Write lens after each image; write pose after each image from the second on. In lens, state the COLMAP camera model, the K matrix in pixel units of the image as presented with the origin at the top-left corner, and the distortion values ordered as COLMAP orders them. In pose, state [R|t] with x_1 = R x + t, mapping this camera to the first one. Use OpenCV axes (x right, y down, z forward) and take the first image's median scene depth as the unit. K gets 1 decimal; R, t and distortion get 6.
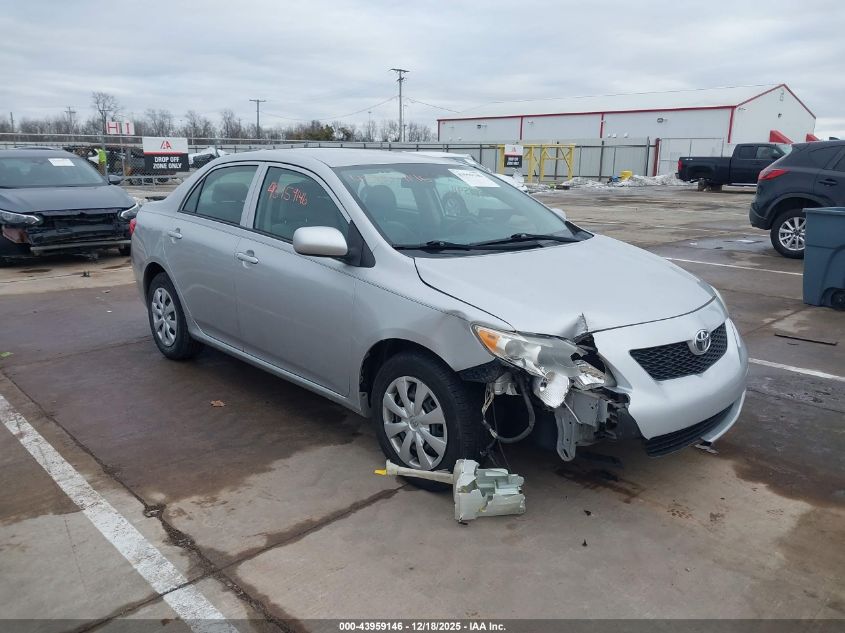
lens RADIAL K [[676.4, 0, 443.4], [0, 676.4, 352.0], [0, 0, 1]] dist [-0.004057, 0.003747]
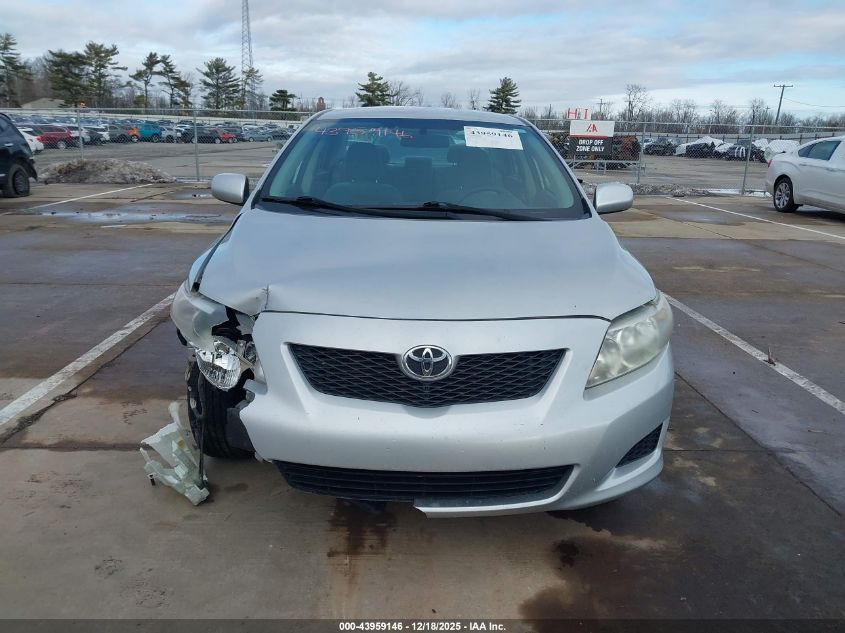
lens RADIAL K [[695.9, 0, 422.5], [0, 695.9, 316.5], [0, 0, 1]] dist [0.003627, 0.008507]
pose [[0.731481, 0.182469, -0.656994, 0.662204], [-0.211319, 0.976754, 0.036000, -0.067274], [0.648290, 0.112502, 0.753036, 0.378692]]
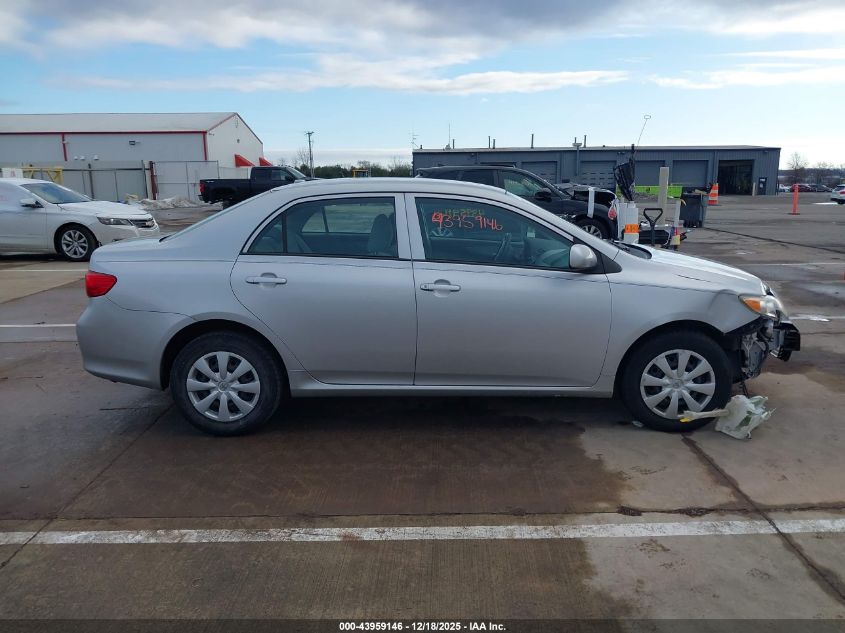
lens RADIAL K [[695.9, 0, 422.5], [0, 695.9, 316.5], [0, 0, 1]] dist [0.003627, 0.008507]
pose [[0.675307, -0.157655, 0.720490, -1.138348], [0.218030, 0.975899, 0.009187, -0.121852], [-0.704573, 0.150884, 0.693405, 0.337844]]
